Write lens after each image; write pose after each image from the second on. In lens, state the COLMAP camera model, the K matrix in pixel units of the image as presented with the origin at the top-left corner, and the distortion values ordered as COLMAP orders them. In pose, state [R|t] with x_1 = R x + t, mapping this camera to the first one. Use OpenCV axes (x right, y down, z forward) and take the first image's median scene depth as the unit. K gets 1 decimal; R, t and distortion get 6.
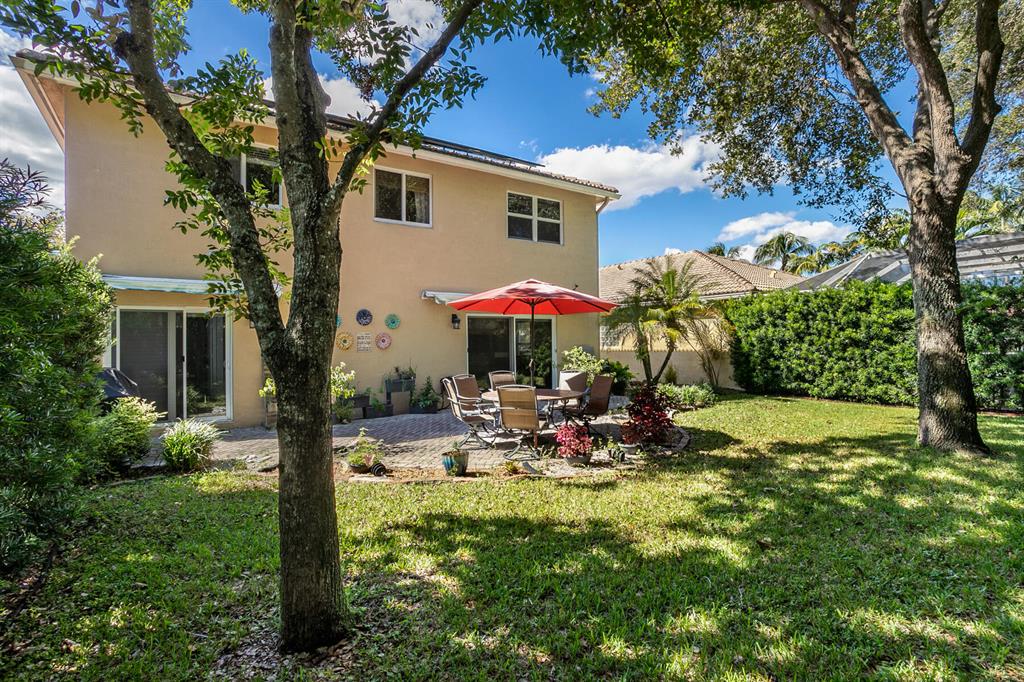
lens RADIAL K [[506.0, 0, 512.0], [0, 506.0, 341.0], [0, 0, 1]] dist [-0.025919, 0.000478]
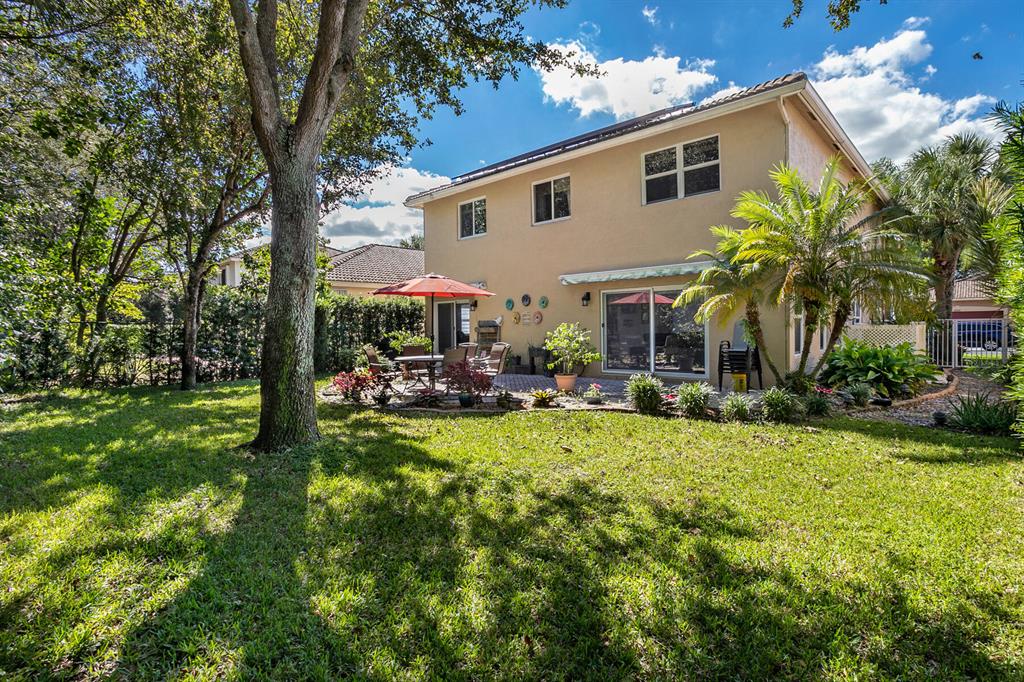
lens RADIAL K [[506.0, 0, 512.0], [0, 506.0, 341.0], [0, 0, 1]] dist [-0.025919, 0.000478]
pose [[0.229900, 0.035010, -0.972584, 0.891175], [0.013868, 0.999133, 0.039244, 0.007250], [0.973115, -0.022510, 0.229216, 0.572098]]
